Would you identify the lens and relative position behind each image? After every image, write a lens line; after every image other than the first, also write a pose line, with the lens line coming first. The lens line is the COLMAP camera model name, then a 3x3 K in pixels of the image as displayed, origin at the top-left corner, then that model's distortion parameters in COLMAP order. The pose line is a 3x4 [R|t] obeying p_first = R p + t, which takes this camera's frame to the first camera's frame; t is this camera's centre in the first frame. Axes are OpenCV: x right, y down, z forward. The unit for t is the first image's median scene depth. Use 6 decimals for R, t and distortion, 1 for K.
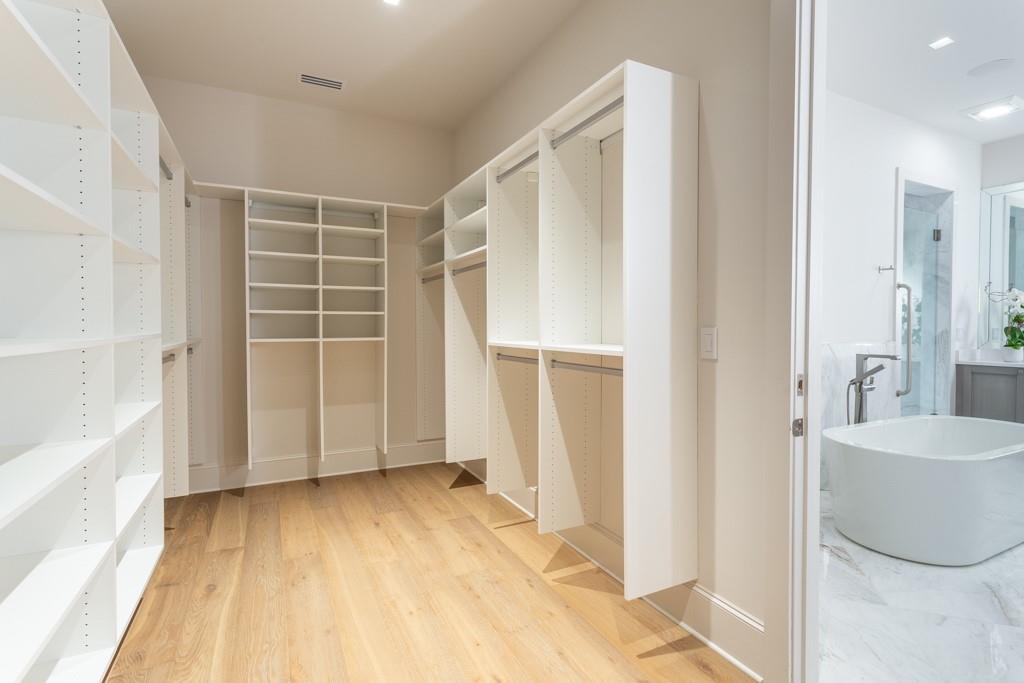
lens RADIAL K [[495.1, 0, 514.3], [0, 495.1, 334.8], [0, 0, 1]] dist [0.003610, 0.000620]
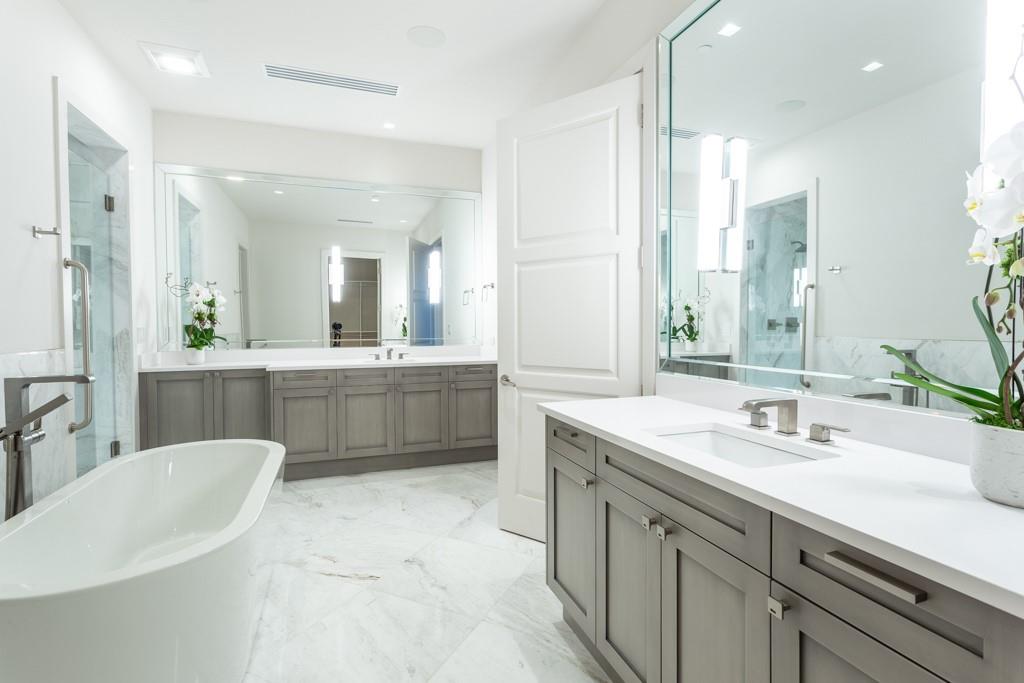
lens RADIAL K [[495.1, 0, 515.4], [0, 495.1, 336.9], [0, 0, 1]] dist [0.003610, 0.000620]
pose [[0.128031, -0.027586, 0.991386, 0.184177], [0.021477, 0.999456, 0.025037, -0.005156], [-0.991538, 0.018086, 0.128554, 0.304175]]
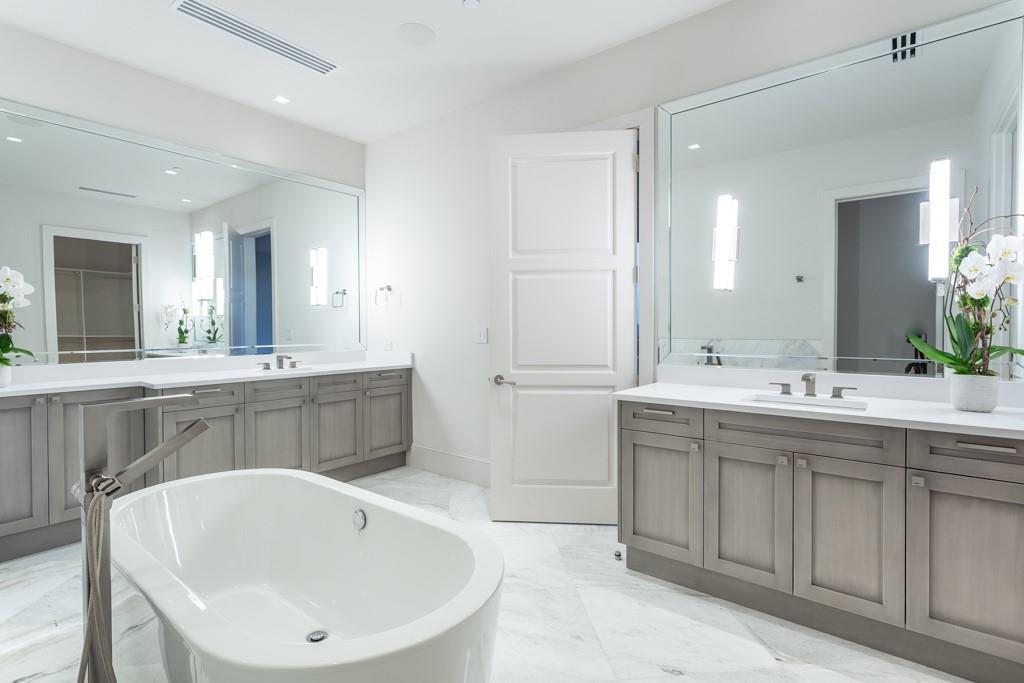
lens RADIAL K [[495.1, 0, 515.8], [0, 495.1, 337.3], [0, 0, 1]] dist [0.003610, 0.000620]
pose [[-0.418168, -0.017361, 0.908204, 0.185448], [0.018980, 0.999432, 0.027844, -0.011050], [-0.908171, 0.028881, -0.417601, 0.663905]]
